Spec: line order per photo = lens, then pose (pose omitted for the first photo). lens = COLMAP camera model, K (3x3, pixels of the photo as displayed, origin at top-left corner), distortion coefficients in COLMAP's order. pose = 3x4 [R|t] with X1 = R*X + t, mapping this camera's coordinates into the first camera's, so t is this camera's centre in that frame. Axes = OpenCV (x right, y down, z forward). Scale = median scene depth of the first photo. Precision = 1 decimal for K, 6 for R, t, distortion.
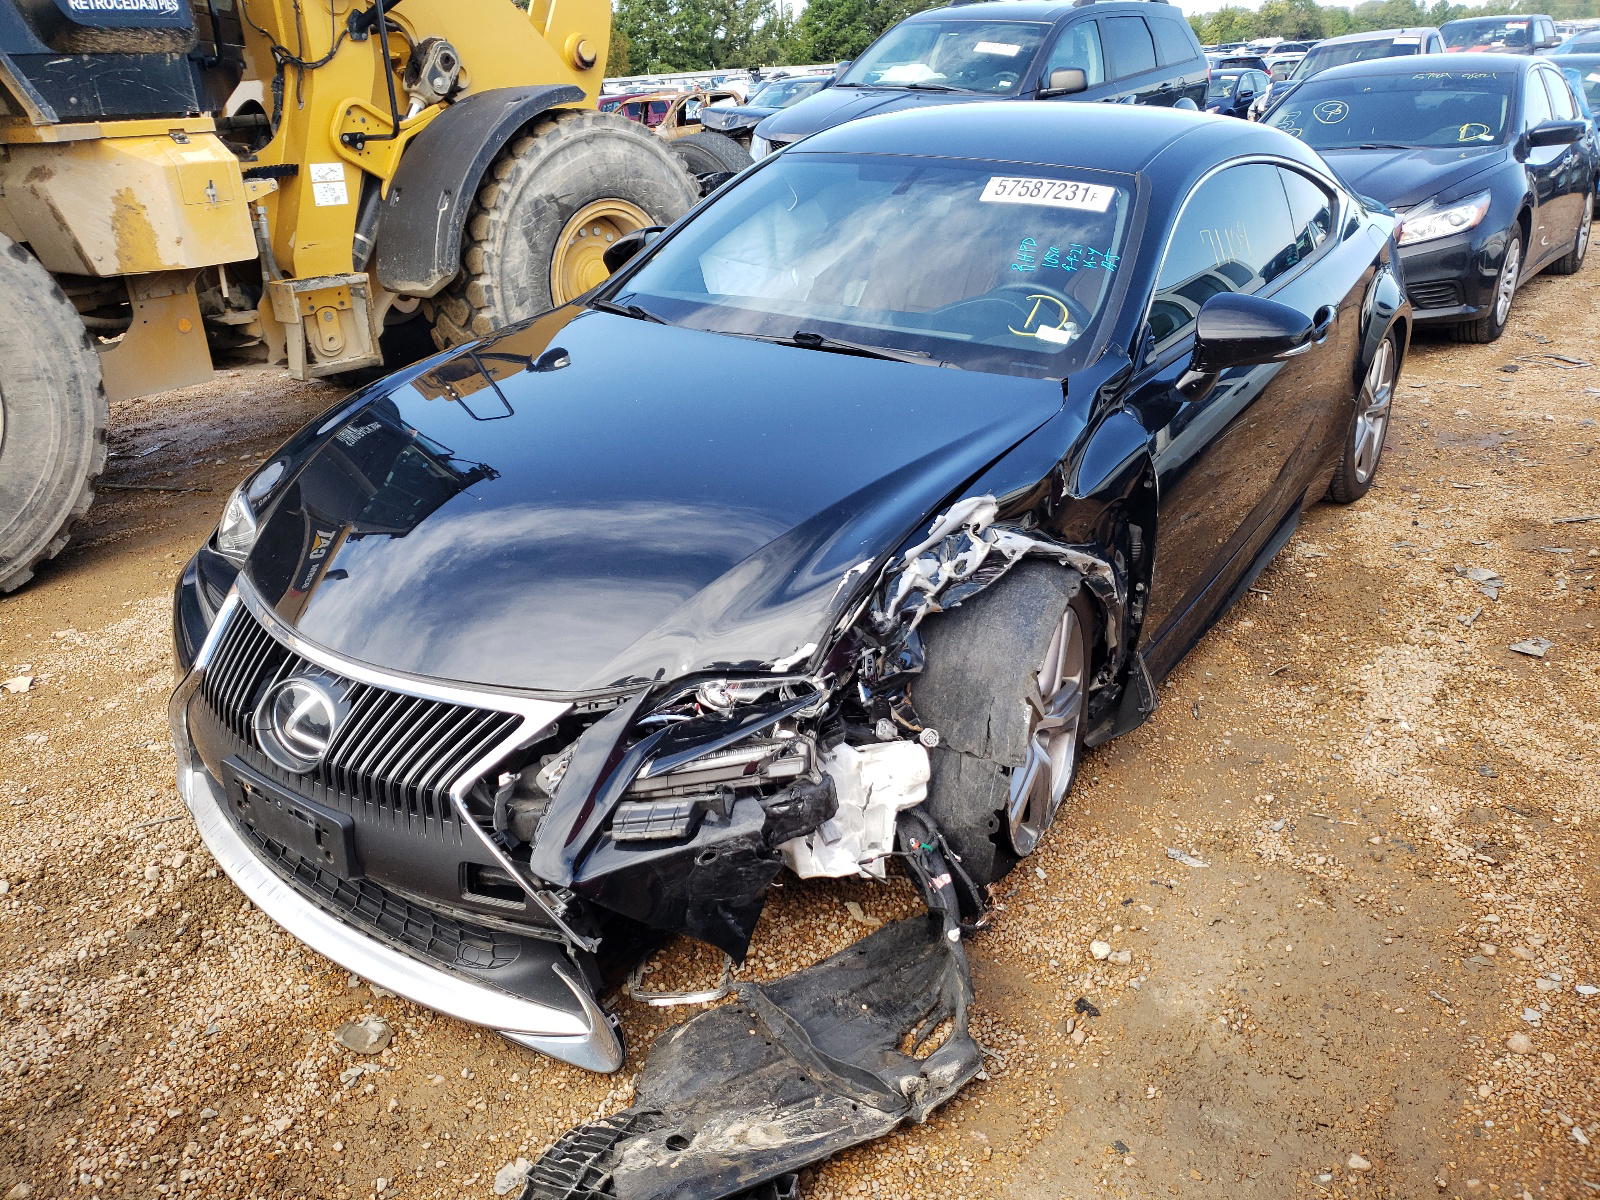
lens RADIAL K [[1202.1, 0, 800.9], [0, 1202.1, 687.2], [0, 0, 1]] dist [0.039985, -0.005271]
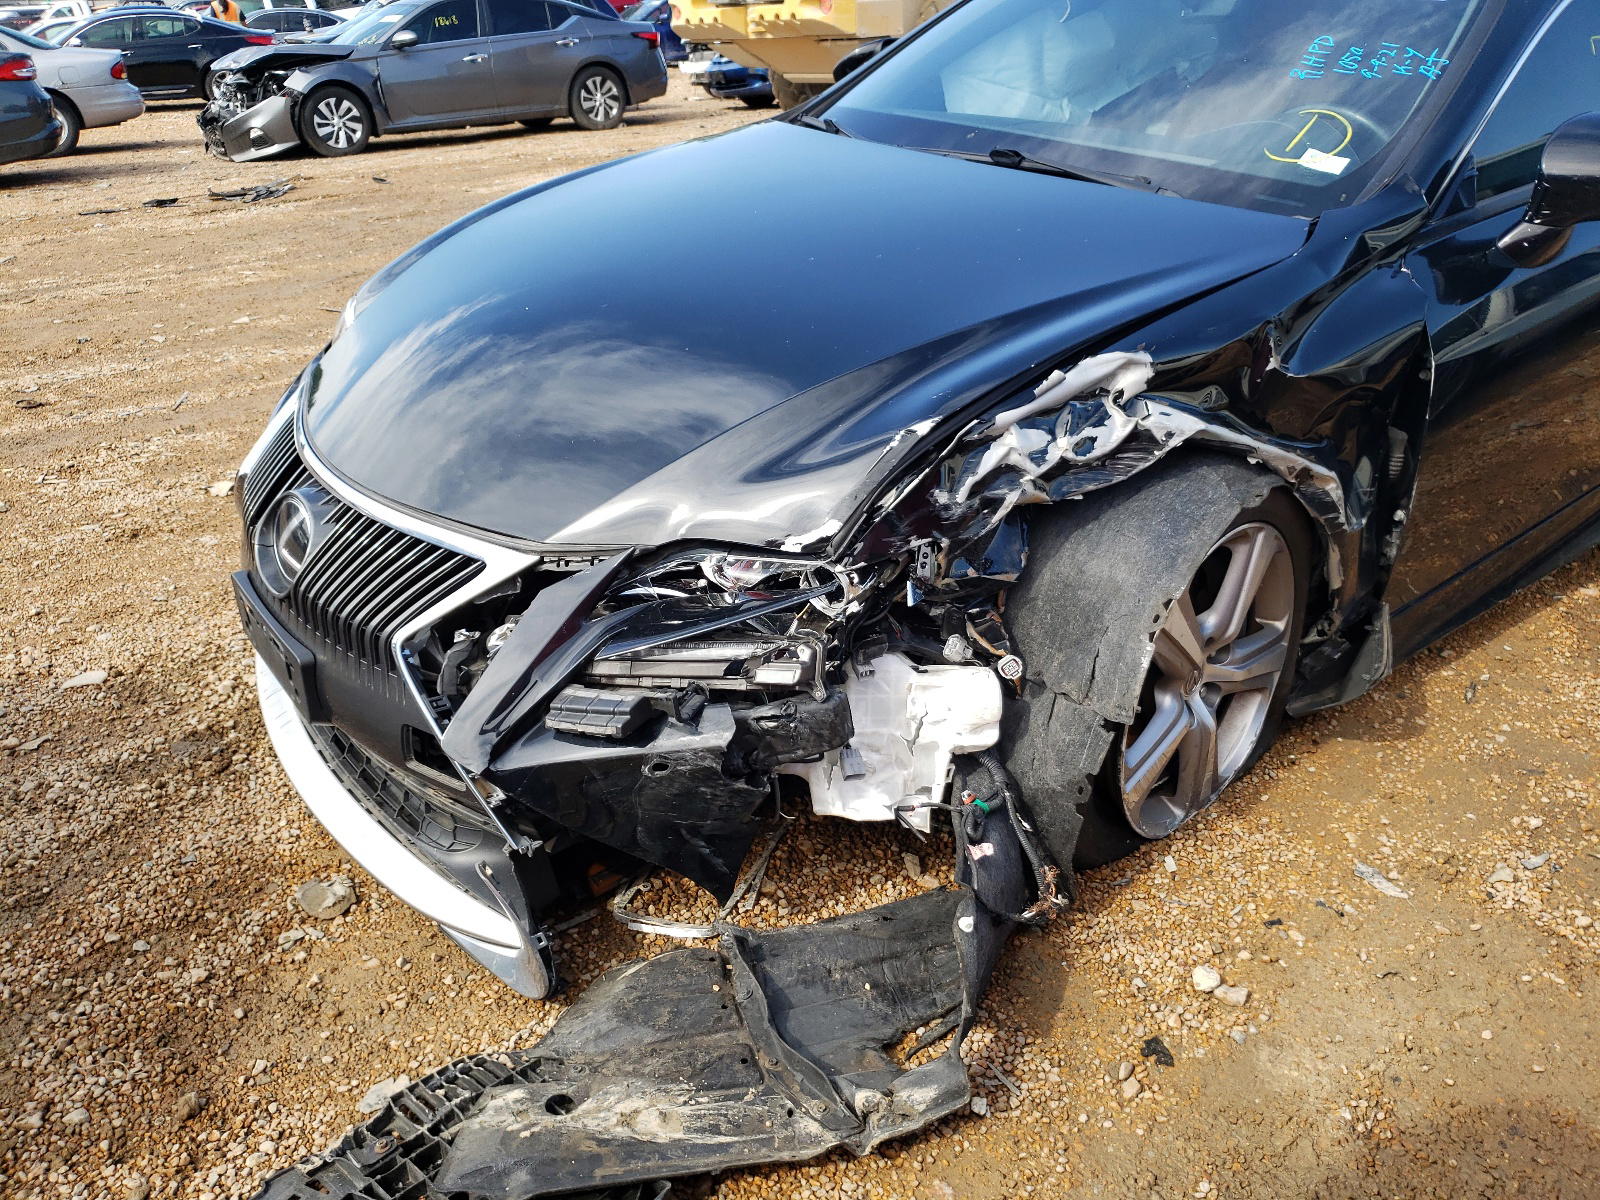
lens RADIAL K [[1202.1, 0, 800.9], [0, 1202.1, 687.2], [0, 0, 1]] dist [0.039985, -0.005271]
pose [[0.954234, 0.153772, -0.256500, 0.184559], [-0.133256, 0.986456, 0.095640, -0.000703], [0.267732, -0.057082, 0.961801, 0.231483]]
